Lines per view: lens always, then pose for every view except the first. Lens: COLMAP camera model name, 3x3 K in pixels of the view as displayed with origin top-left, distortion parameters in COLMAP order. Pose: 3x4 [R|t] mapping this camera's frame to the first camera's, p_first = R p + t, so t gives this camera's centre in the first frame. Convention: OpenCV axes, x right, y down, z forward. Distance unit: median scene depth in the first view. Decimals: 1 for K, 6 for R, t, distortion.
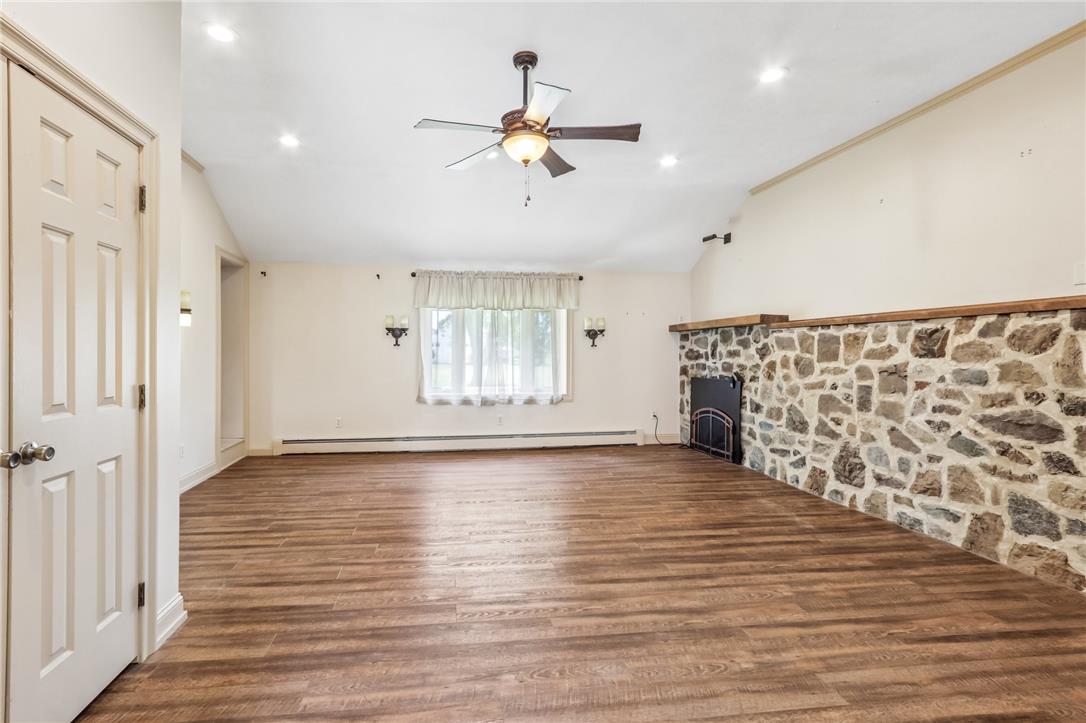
lens RADIAL K [[516.8, 0, 548.5], [0, 516.8, 358.6], [0, 0, 1]] dist [-0.009767, -0.000929]
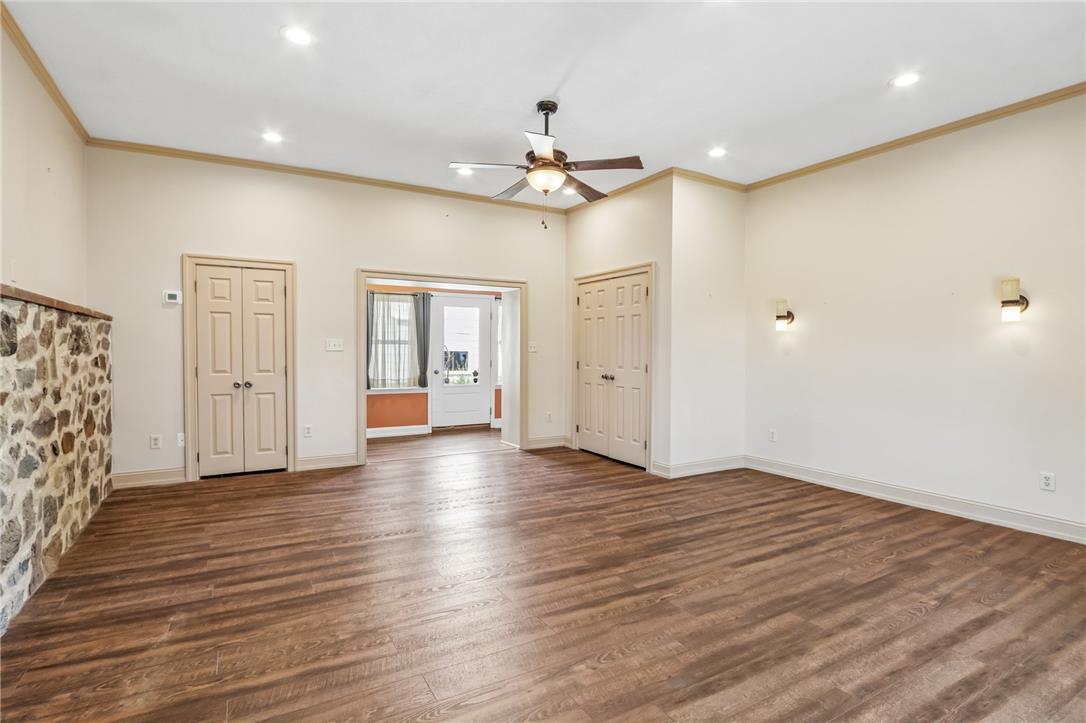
lens RADIAL K [[516.8, 0, 545.1], [0, 516.8, 358.5], [0, 0, 1]] dist [-0.009767, -0.000929]
pose [[-0.944291, -0.001304, -0.329110, 0.325826], [-0.009590, 0.999677, 0.023555, -0.018110], [0.328973, 0.025399, -0.943998, 1.998599]]
